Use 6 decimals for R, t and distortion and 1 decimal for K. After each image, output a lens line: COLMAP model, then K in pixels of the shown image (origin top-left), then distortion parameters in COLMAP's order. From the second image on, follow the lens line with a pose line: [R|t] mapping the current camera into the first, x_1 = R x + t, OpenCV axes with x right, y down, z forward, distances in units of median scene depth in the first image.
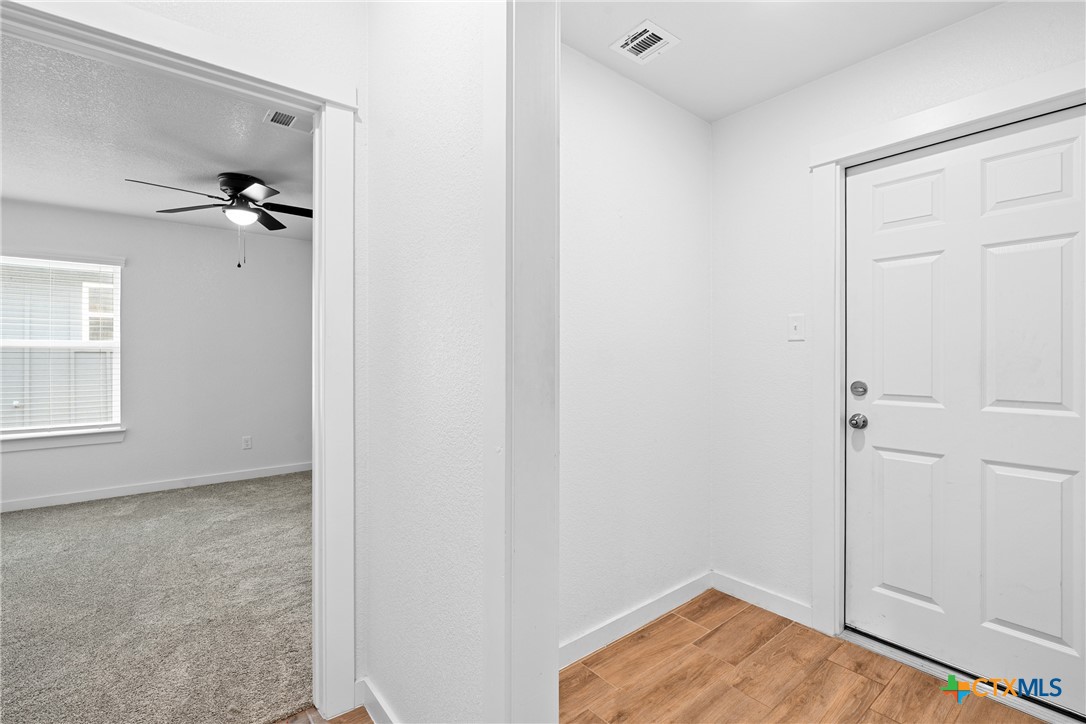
lens RADIAL K [[489.5, 0, 542.7], [0, 489.5, 346.6], [0, 0, 1]] dist [-0.002985, 0.000728]
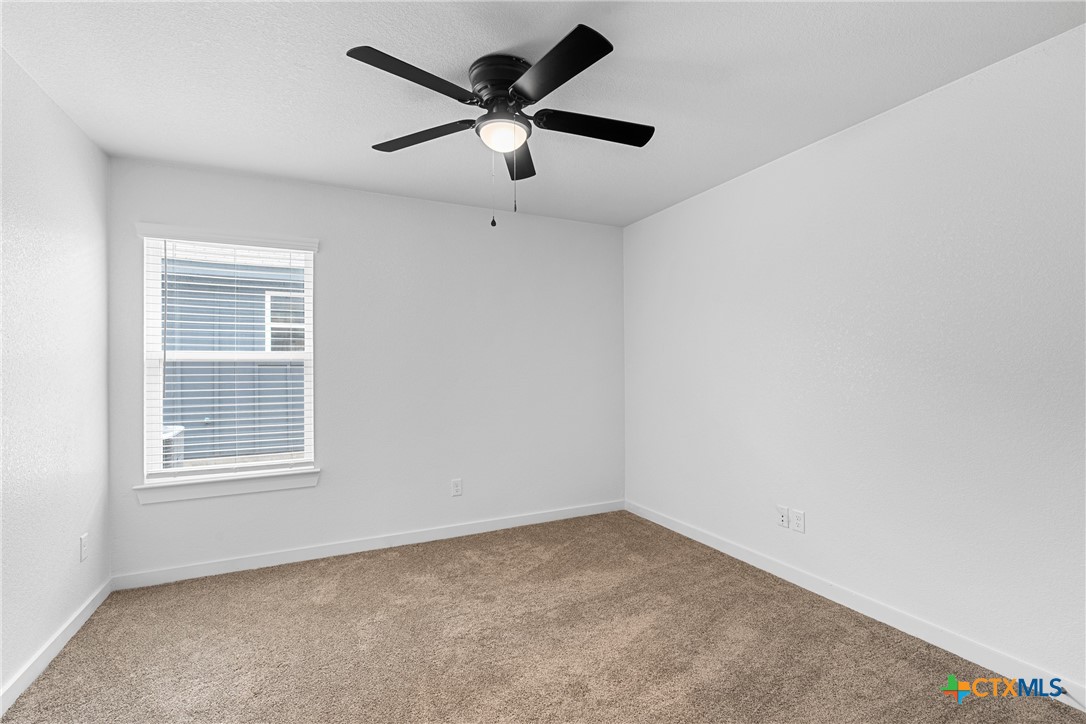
lens RADIAL K [[486.0, 0, 545.1], [0, 486.0, 359.2], [0, 0, 1]] dist [-0.004031, 0.000697]
pose [[0.974693, -0.004382, -0.223503, -0.353157], [0.004915, 0.999986, 0.001829, 0.000649], [0.223492, -0.002881, 0.974702, 0.355882]]
